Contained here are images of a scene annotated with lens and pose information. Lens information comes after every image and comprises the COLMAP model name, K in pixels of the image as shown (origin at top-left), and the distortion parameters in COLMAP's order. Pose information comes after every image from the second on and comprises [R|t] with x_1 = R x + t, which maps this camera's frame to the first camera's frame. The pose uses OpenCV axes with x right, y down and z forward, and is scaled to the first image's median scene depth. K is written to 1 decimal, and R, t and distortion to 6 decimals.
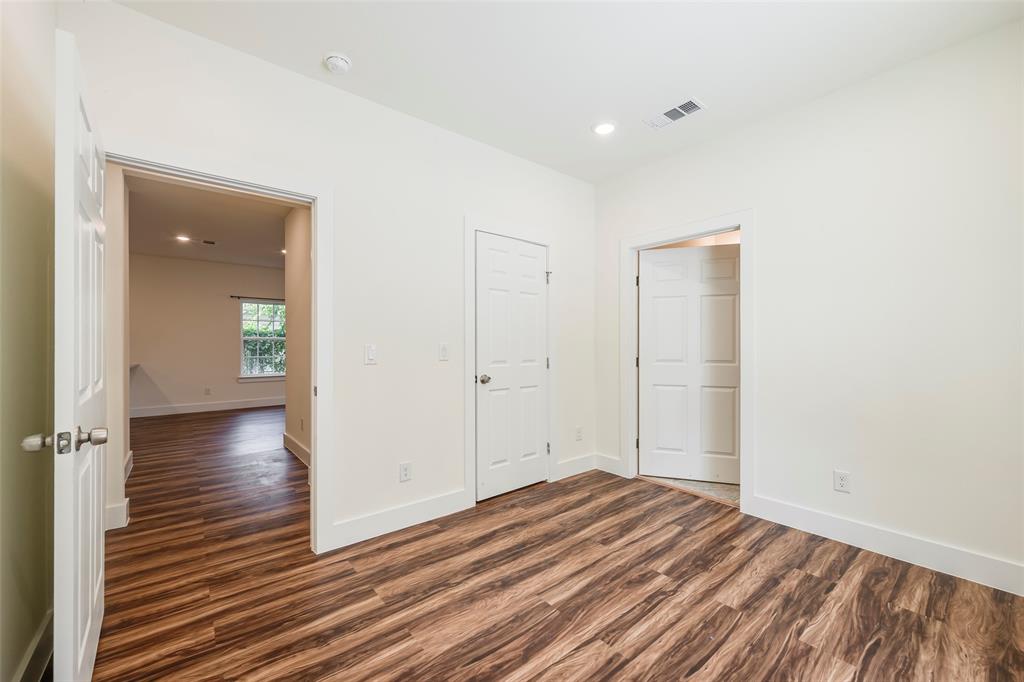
lens RADIAL K [[404.5, 0, 520.5], [0, 404.5, 344.6], [0, 0, 1]] dist [0.004669, 0.000256]
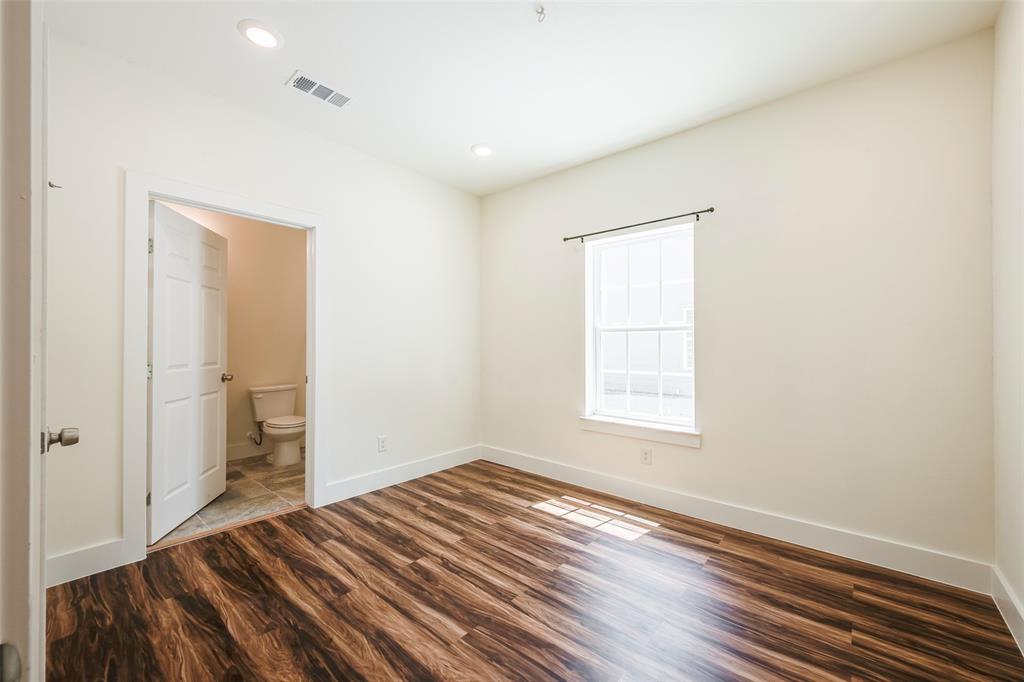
lens RADIAL K [[404.5, 0, 507.0], [0, 404.5, 336.9], [0, 0, 1]] dist [0.004669, 0.000256]
pose [[-0.148317, 0.021248, 0.988712, -0.662468], [0.000854, 0.999772, -0.021358, 0.007305], [-0.988940, -0.002323, -0.148301, 0.830173]]
